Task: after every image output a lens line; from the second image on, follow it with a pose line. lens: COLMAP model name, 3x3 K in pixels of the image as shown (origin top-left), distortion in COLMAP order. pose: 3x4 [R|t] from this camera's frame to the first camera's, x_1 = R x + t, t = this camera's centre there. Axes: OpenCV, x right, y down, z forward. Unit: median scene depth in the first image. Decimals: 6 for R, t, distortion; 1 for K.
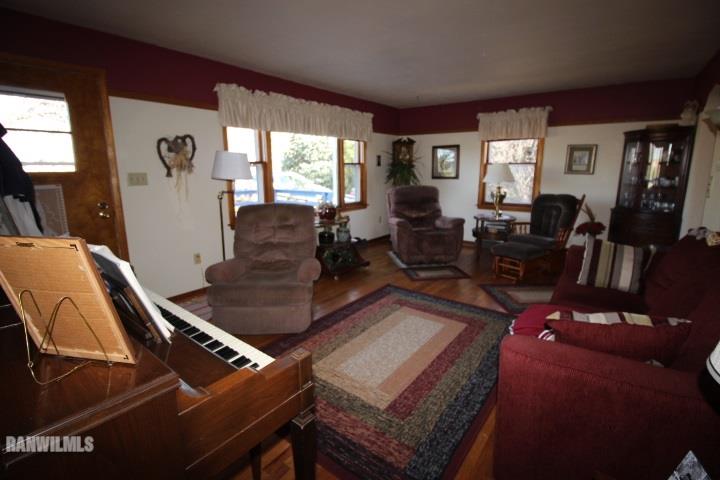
lens RADIAL K [[369.3, 0, 360.0], [0, 369.3, 240.0], [0, 0, 1]] dist [-0.000127, -0.002041]
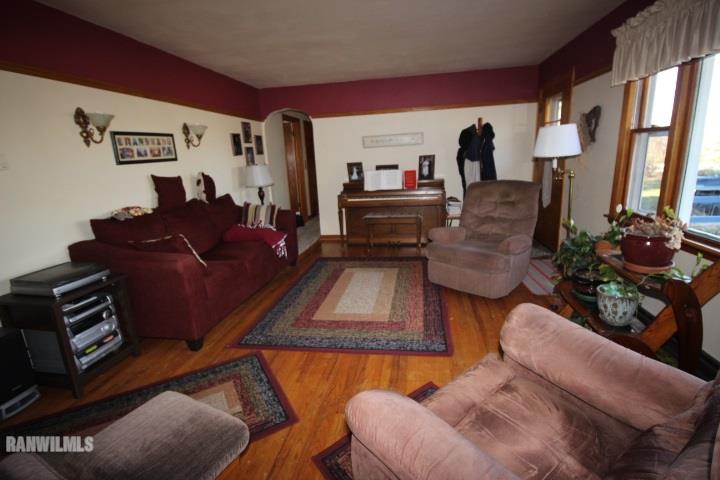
lens RADIAL K [[369.3, 0, 360.0], [0, 369.3, 240.0], [0, 0, 1]] dist [-0.000127, -0.002041]
pose [[-0.902752, 0.125471, -0.411455, 0.526364], [-0.047959, 0.921193, 0.386138, -0.321787], [0.427479, 0.368320, -0.825592, 1.702132]]
